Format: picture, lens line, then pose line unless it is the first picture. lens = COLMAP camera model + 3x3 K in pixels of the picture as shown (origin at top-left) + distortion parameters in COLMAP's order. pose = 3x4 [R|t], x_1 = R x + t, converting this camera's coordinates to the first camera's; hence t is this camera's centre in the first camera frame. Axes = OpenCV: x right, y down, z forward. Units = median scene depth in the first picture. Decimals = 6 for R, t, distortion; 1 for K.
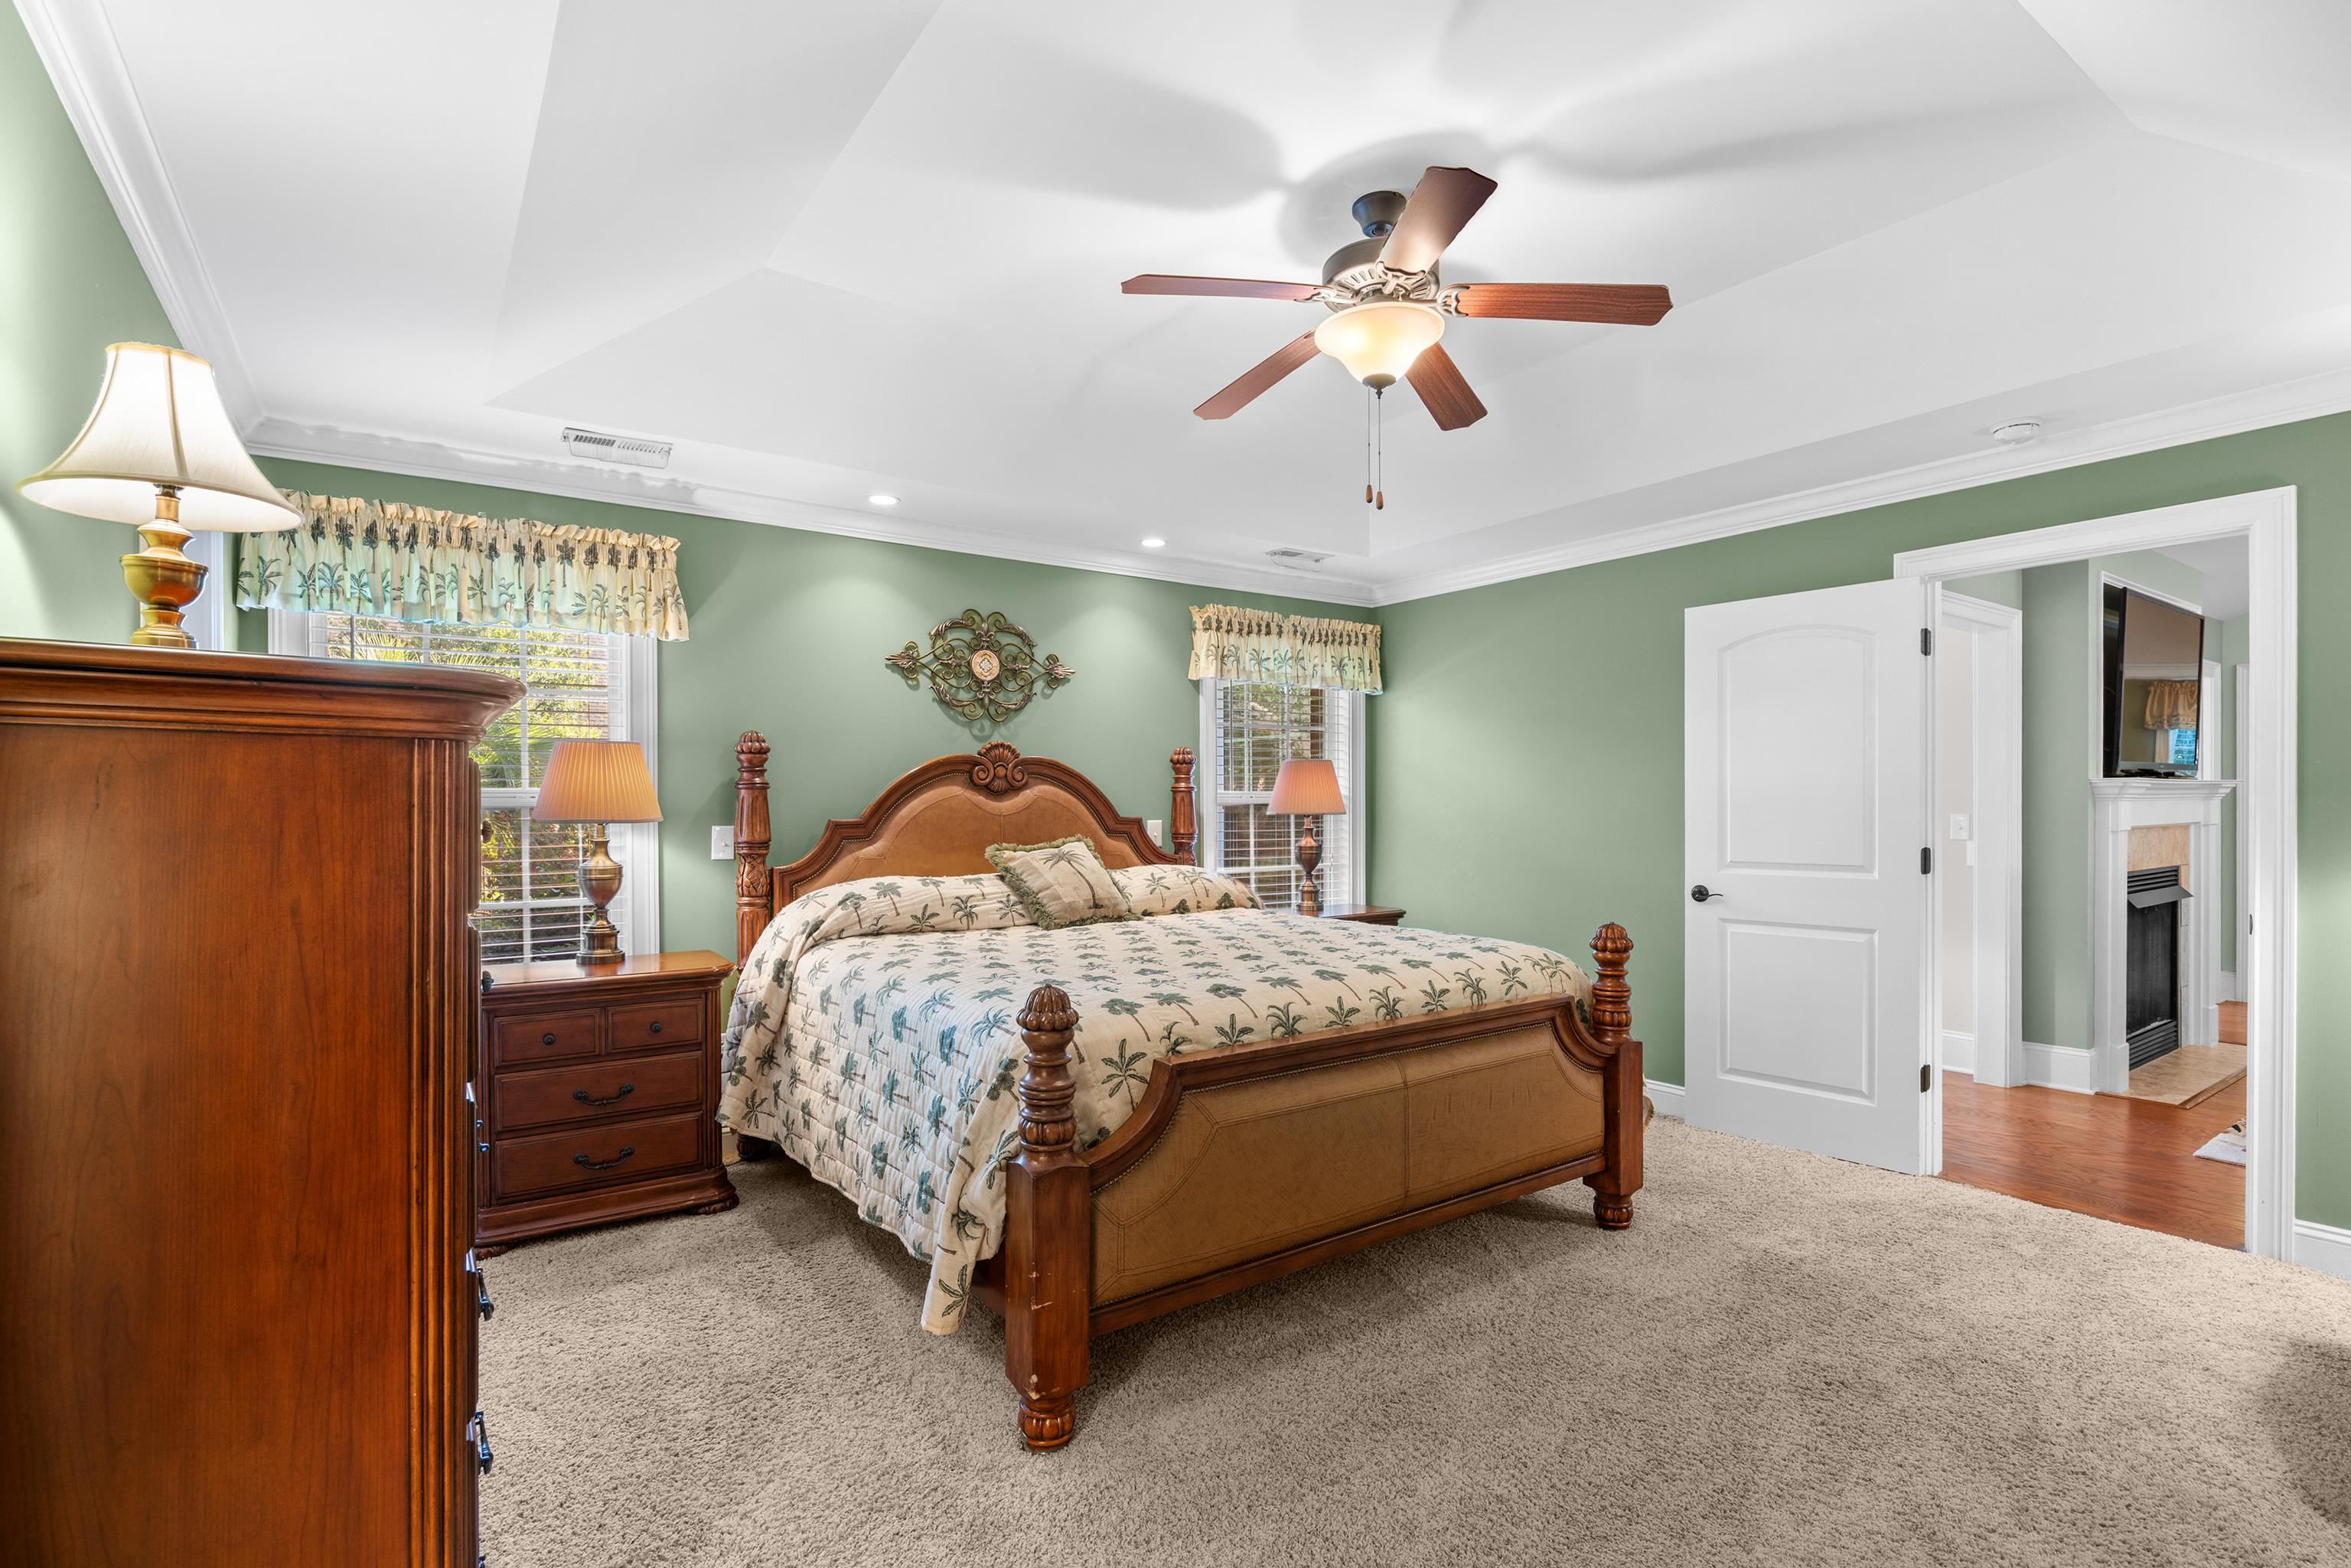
lens RADIAL K [[1096.0, 0, 1175.5], [0, 1096.0, 784.0], [0, 0, 1]] dist [-0.019087, 0.000412]
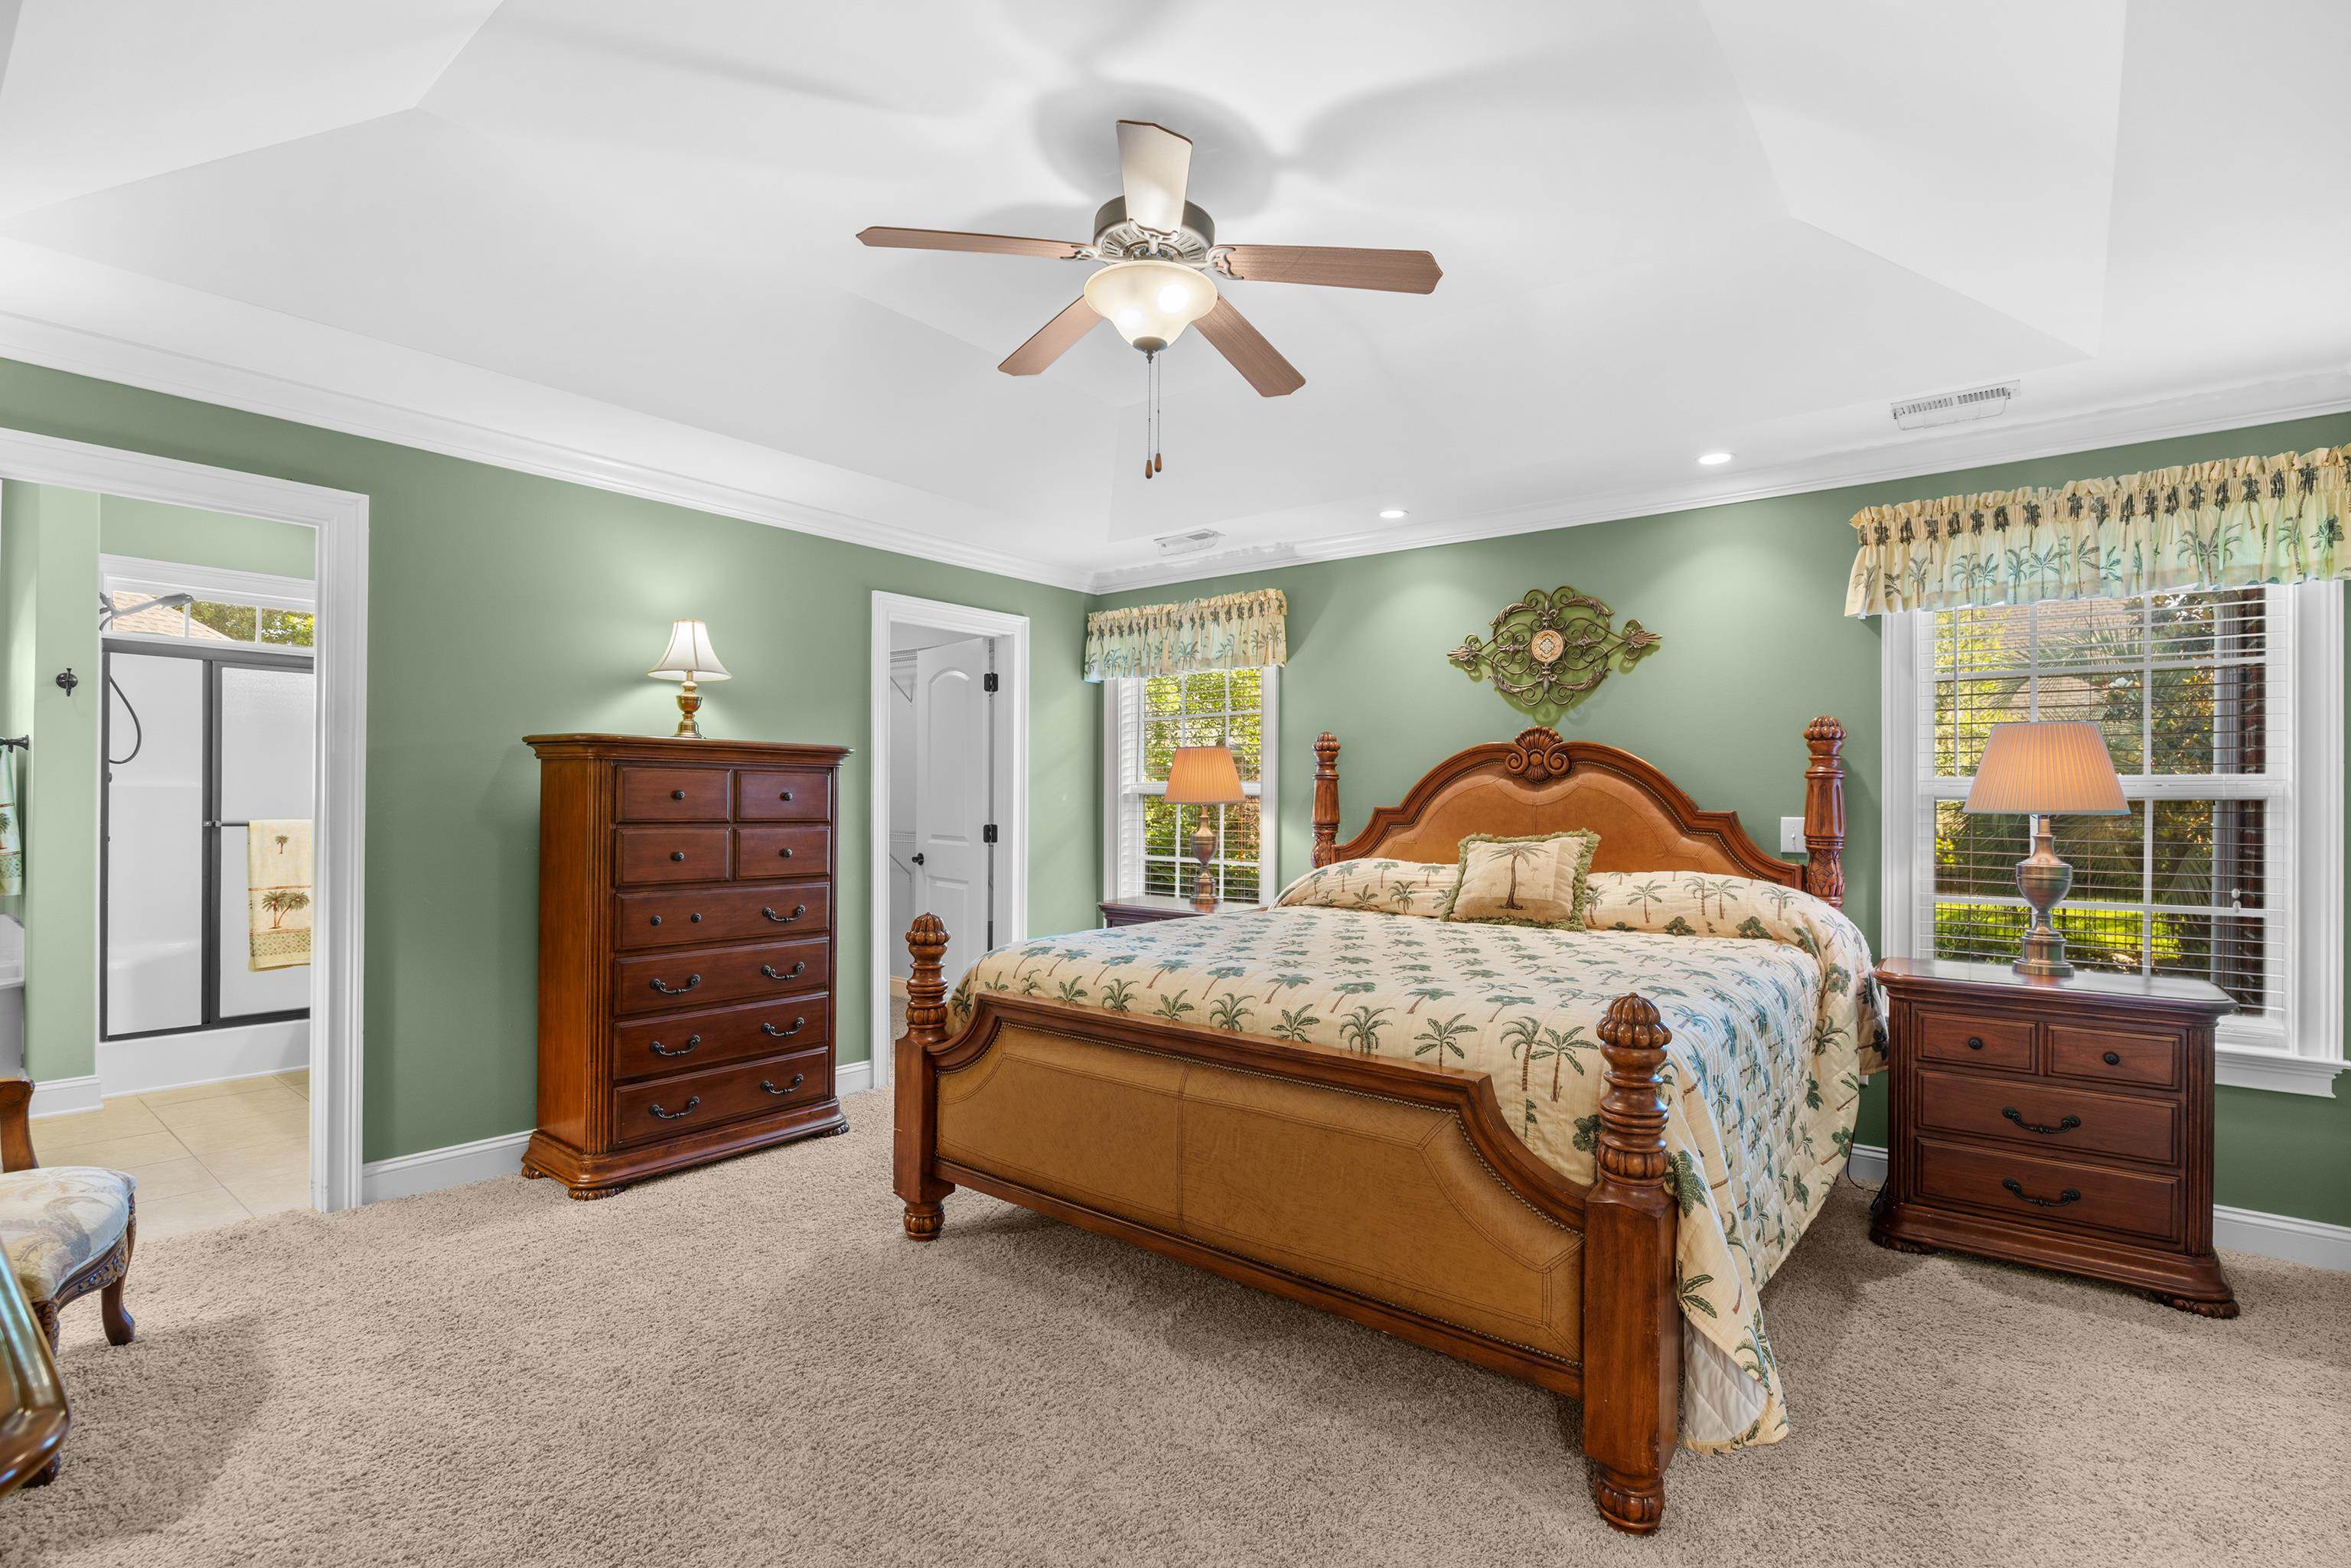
lens RADIAL K [[1096.0, 0, 1175.5], [0, 1096.0, 784.0], [0, 0, 1]] dist [-0.019087, 0.000412]
pose [[0.282070, -0.006594, -0.959371, 0.654229], [0.009403, 0.999947, -0.004108, 0.010944], [0.959348, -0.007863, 0.282117, 0.442017]]
